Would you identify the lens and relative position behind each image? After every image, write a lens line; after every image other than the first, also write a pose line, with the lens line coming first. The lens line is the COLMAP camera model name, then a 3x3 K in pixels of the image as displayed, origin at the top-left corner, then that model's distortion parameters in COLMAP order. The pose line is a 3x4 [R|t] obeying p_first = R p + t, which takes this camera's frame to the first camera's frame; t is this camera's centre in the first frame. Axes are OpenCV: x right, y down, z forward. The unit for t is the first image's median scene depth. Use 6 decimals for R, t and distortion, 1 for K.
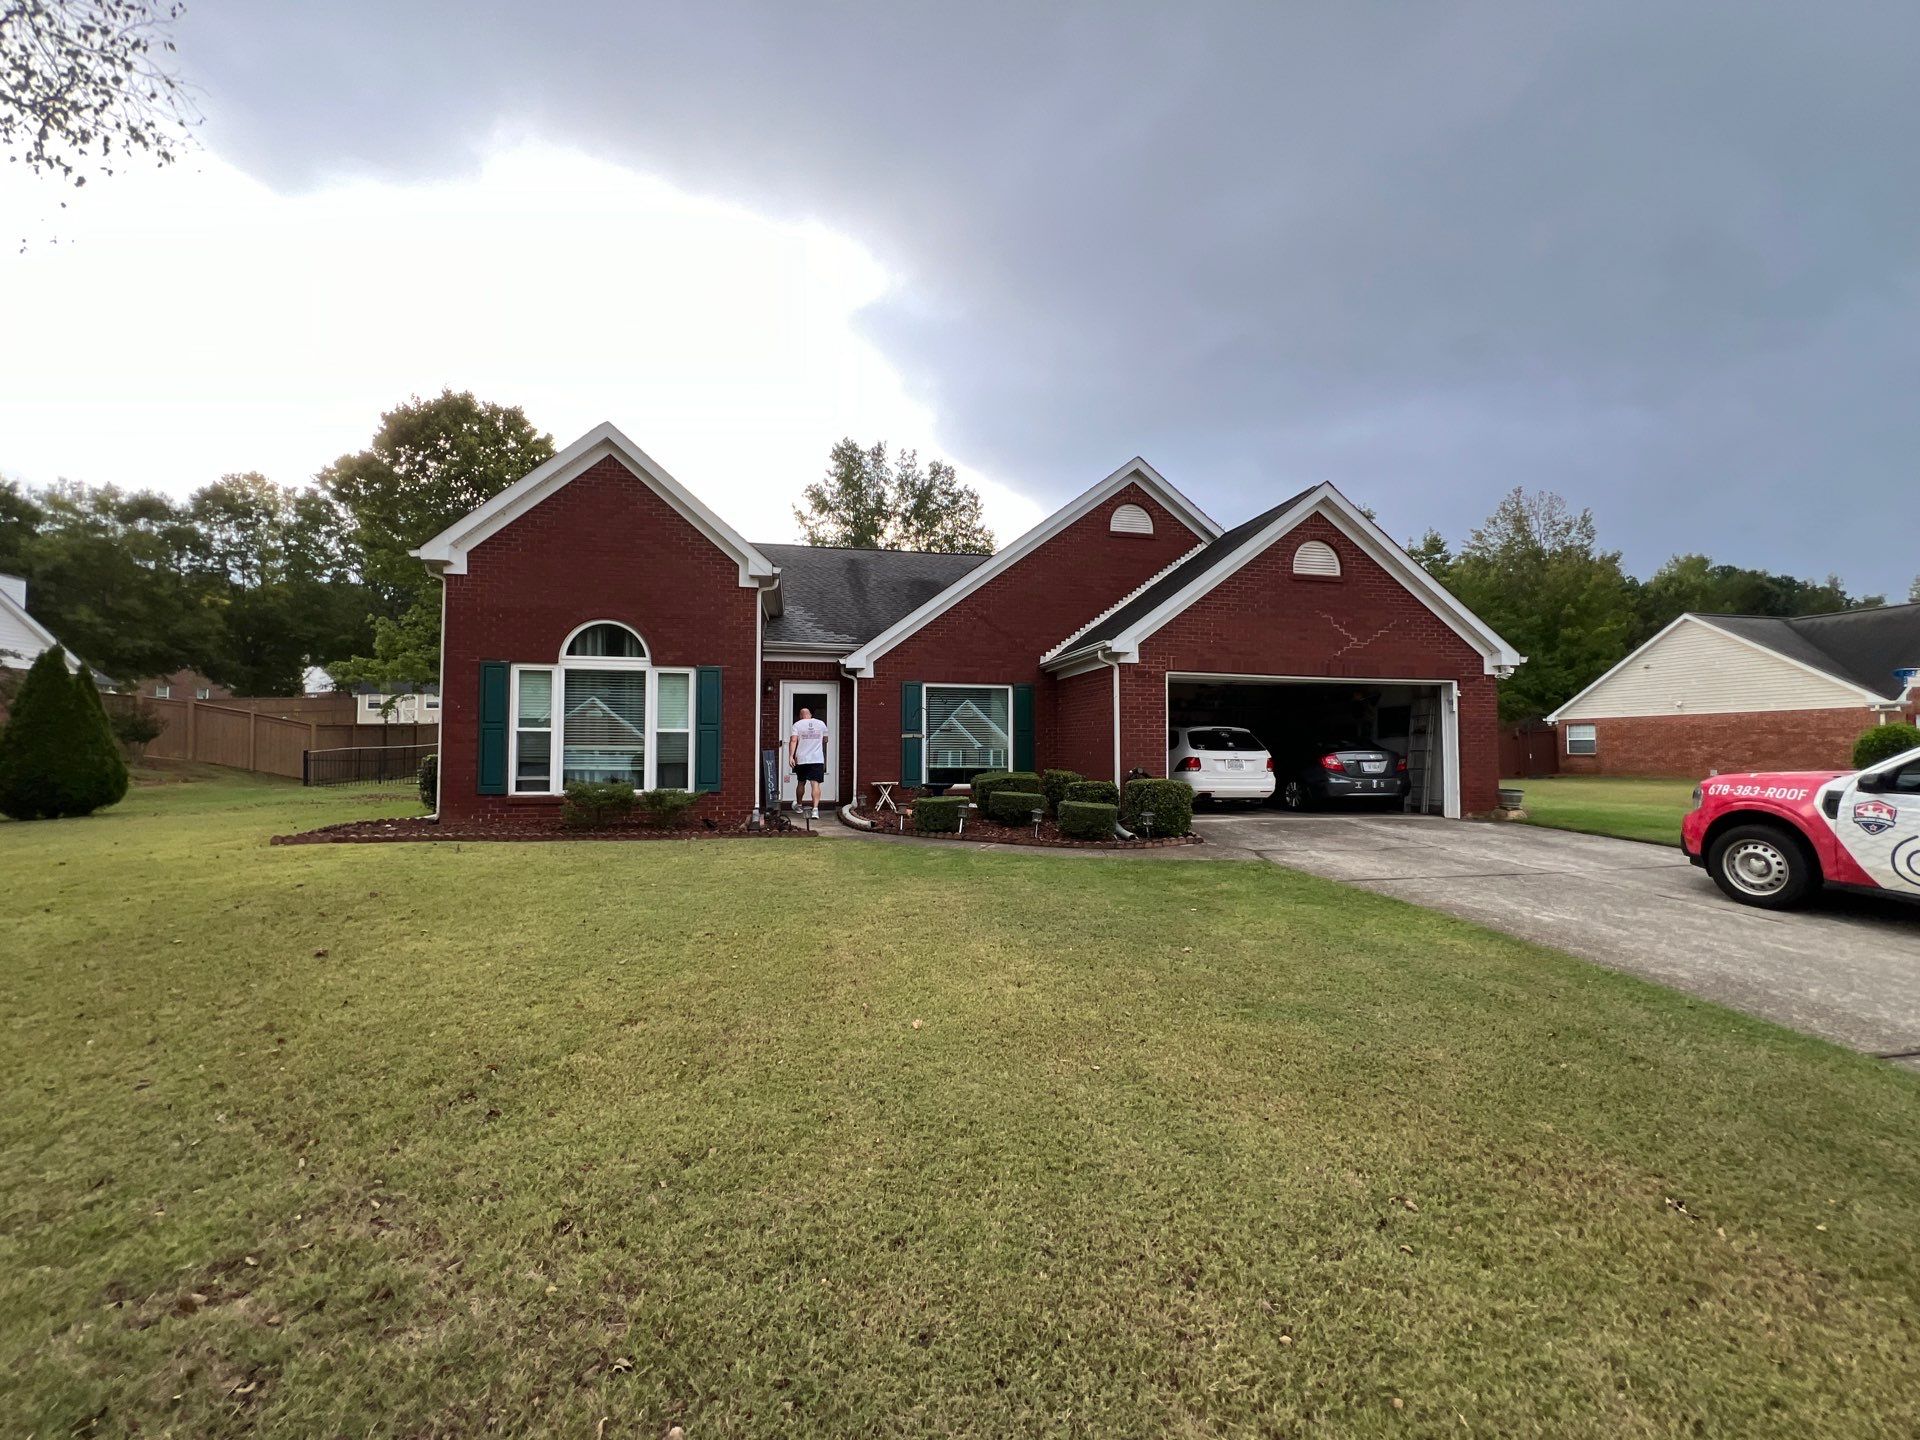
lens RADIAL K [[778.2, 0, 958.8], [0, 778.2, 733.7], [0, 0, 1]] dist [-0.001222, -0.000011]
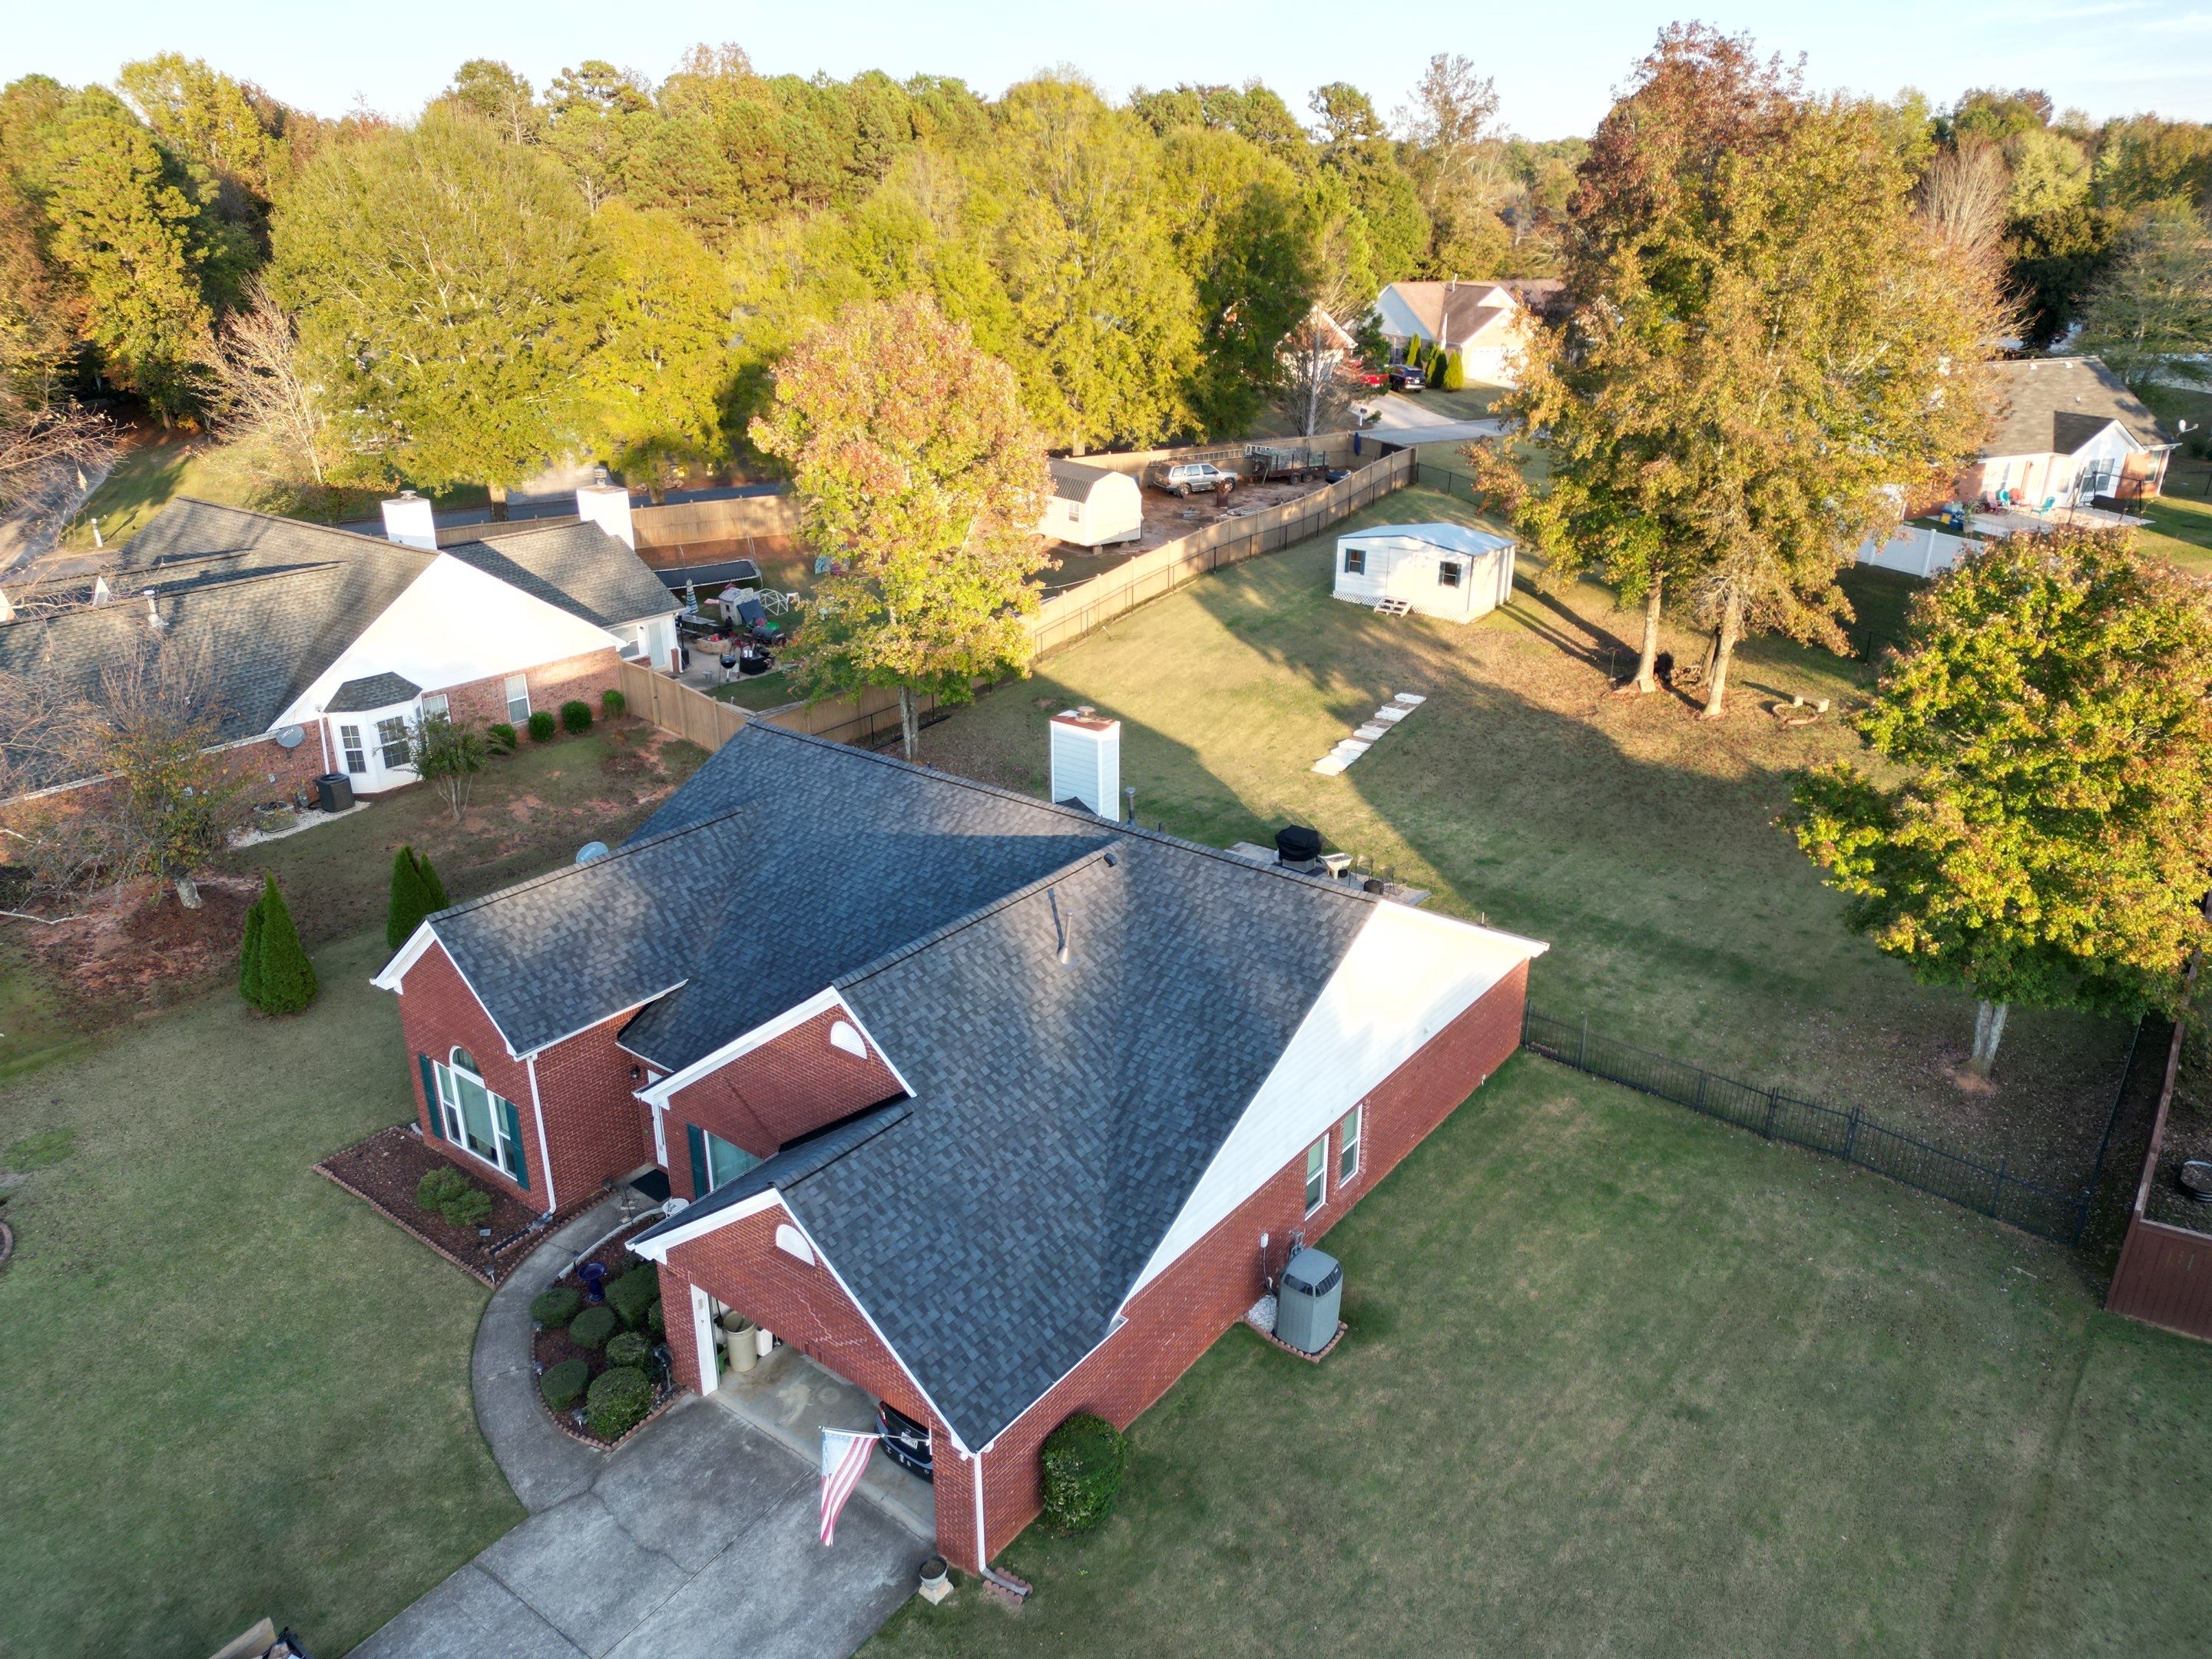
lens RADIAL K [[1540.7, 0, 1099.8], [0, 1540.7, 827.3], [0, 0, 1]] dist [0.065807, -0.053455]
pose [[0.654066, 0.278891, -0.703148, 1.583226], [0.020604, 0.922639, 0.385115, -1.178952], [0.756157, -0.266378, 0.597720, 0.276028]]
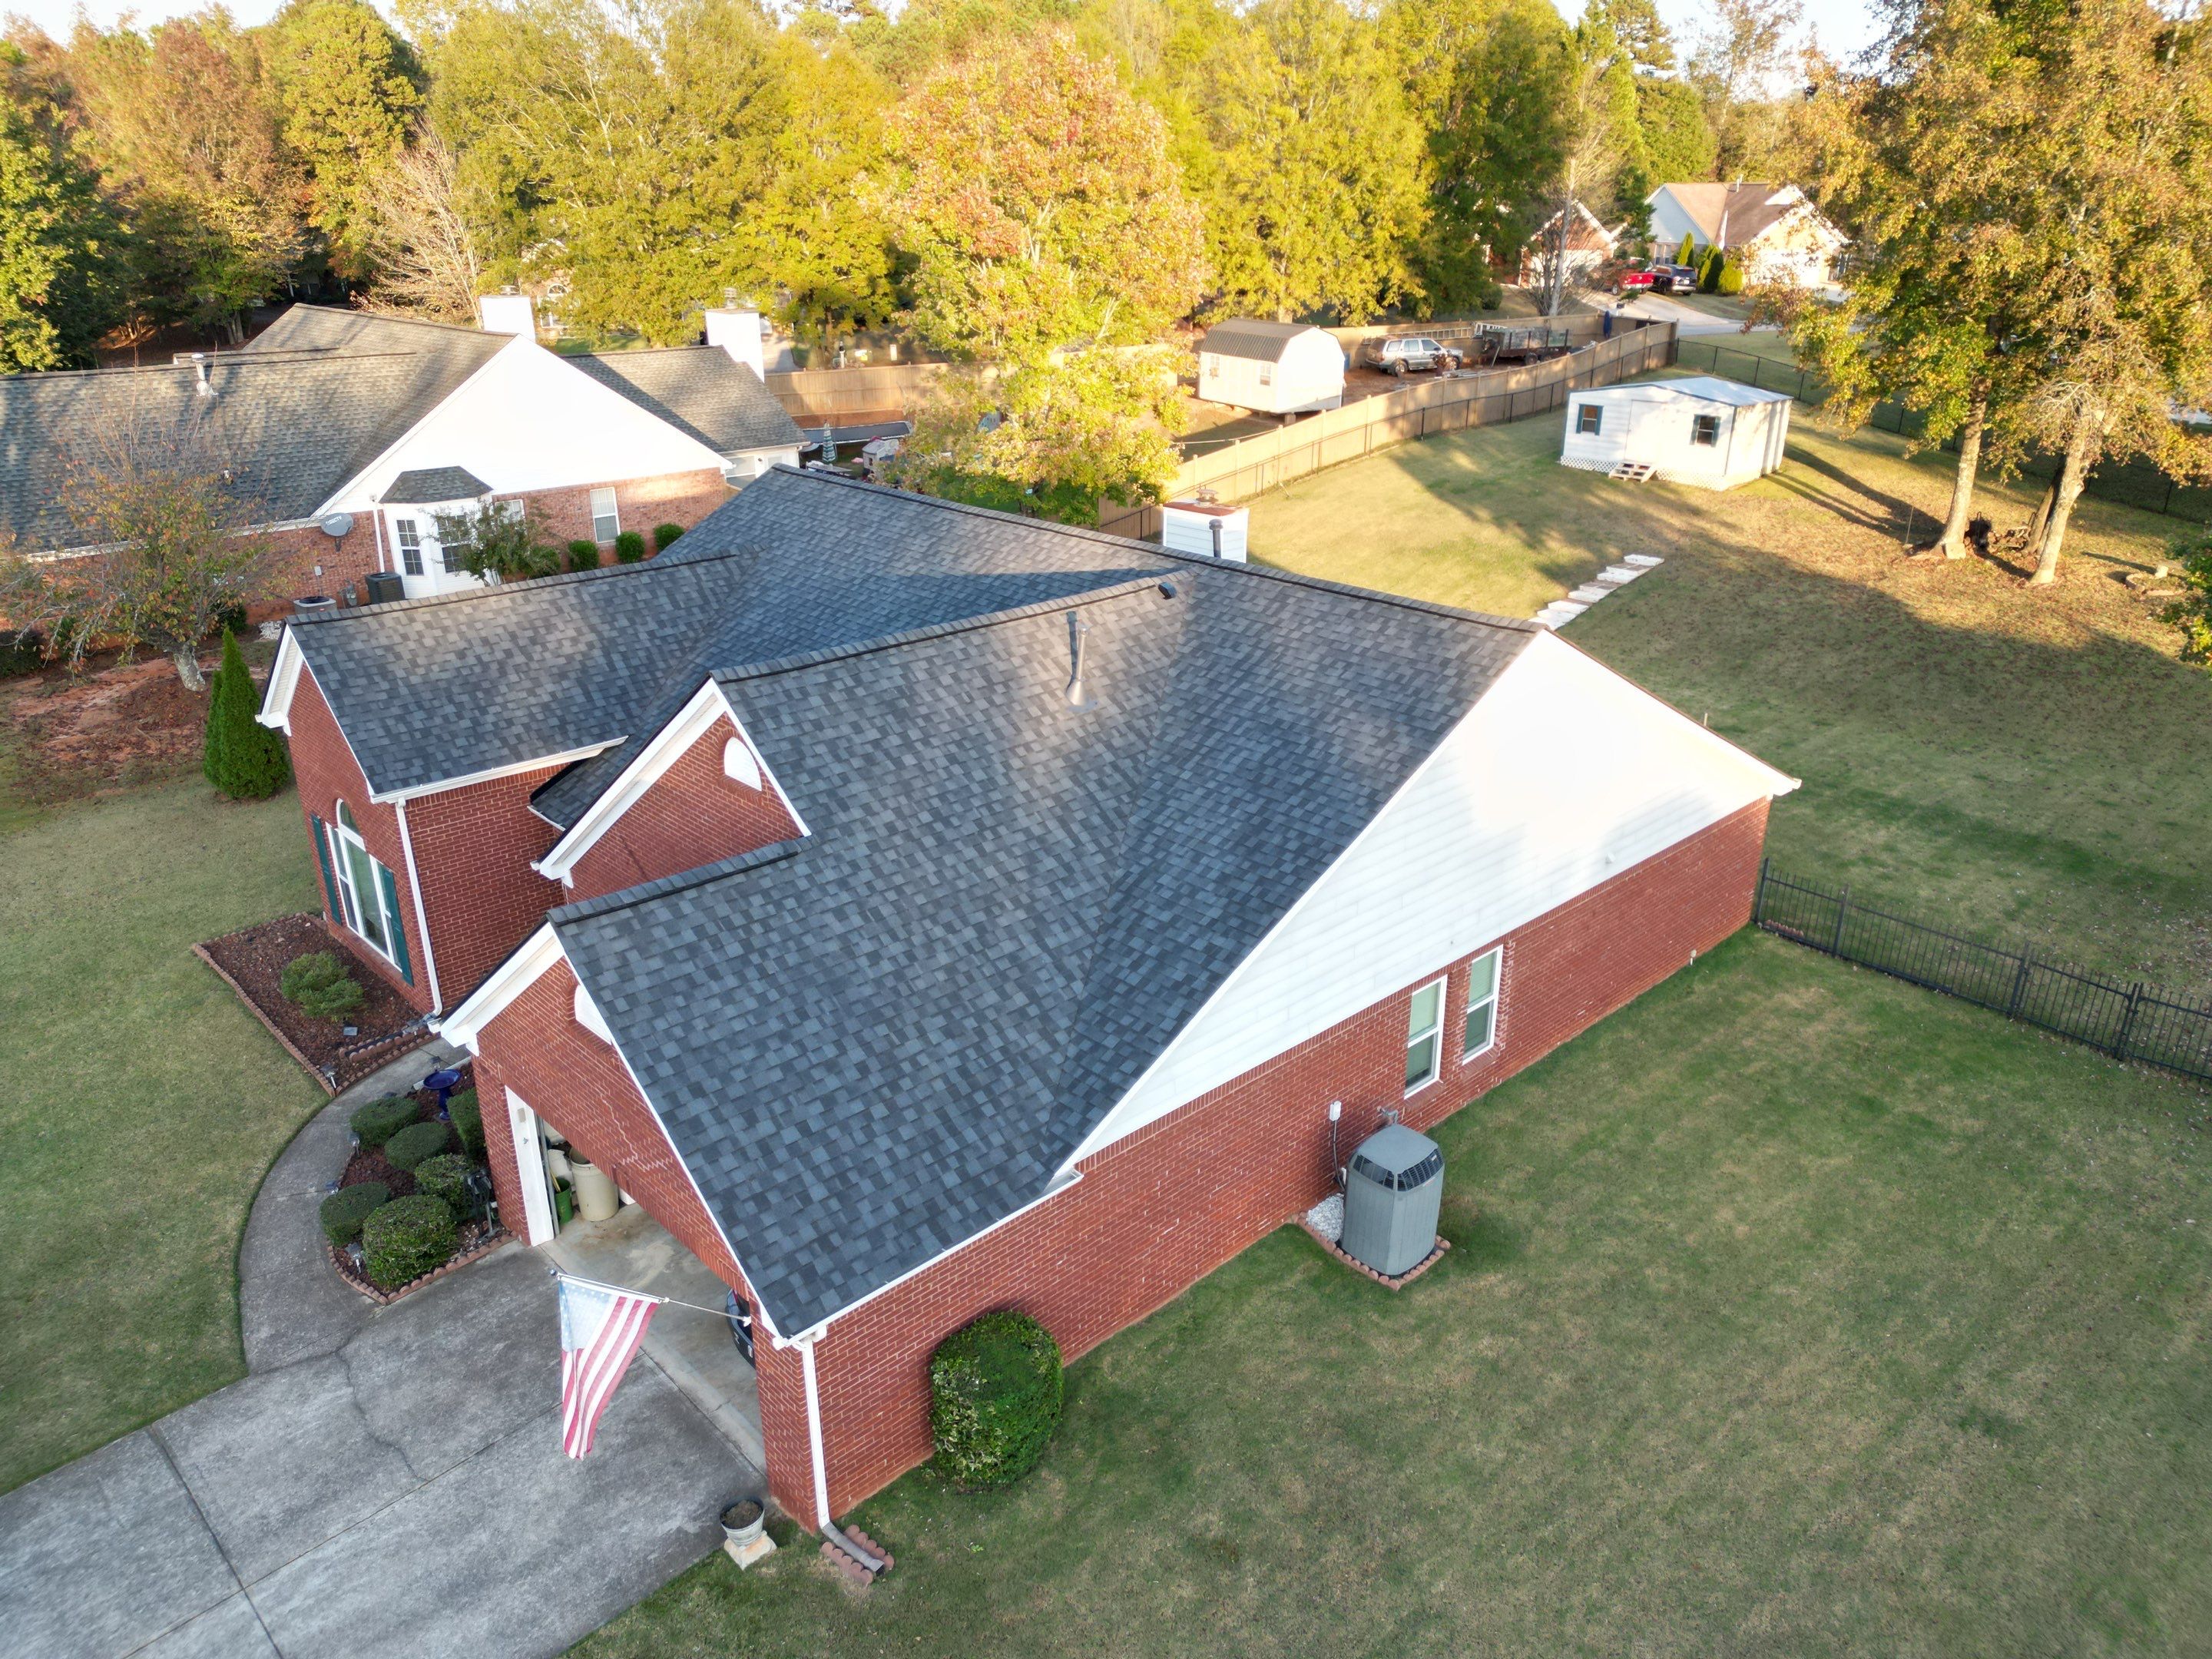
lens RADIAL K [[1540.7, 0, 1099.9], [0, 1540.7, 826.0], [0, 0, 1]] dist [0.065807, -0.053455]
pose [[0.526808, 0.317851, -0.788317, 1.374474], [0.025229, 0.921193, 0.388287, -0.715783], [0.849610, -0.224442, 0.477273, 0.685371]]
